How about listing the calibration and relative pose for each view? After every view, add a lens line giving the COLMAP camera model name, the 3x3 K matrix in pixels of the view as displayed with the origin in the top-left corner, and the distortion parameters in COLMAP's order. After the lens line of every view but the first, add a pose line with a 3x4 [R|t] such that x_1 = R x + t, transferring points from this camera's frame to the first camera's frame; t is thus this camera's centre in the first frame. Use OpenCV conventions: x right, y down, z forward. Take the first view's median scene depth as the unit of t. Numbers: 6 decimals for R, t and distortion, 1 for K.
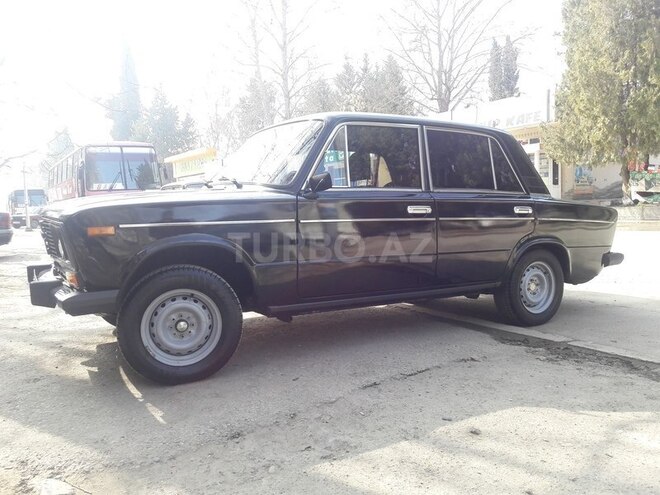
lens RADIAL K [[543.4, 0, 329.5], [0, 543.4, 244.3], [0, 0, 1]] dist [0.003621, -0.008430]
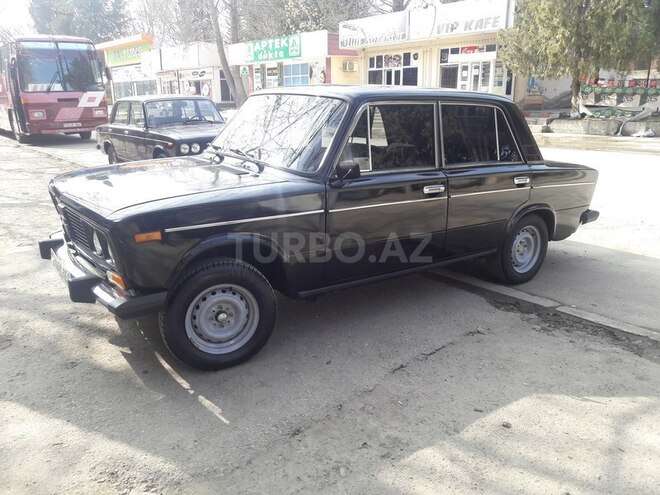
lens RADIAL K [[543.4, 0, 331.7], [0, 543.4, 249.1], [0, 0, 1]] dist [0.003621, -0.008430]
pose [[0.994560, -0.001086, 0.104162, -0.116649], [-0.018832, 0.981594, 0.190049, -0.124290], [-0.102451, -0.190977, 0.976233, -0.010927]]
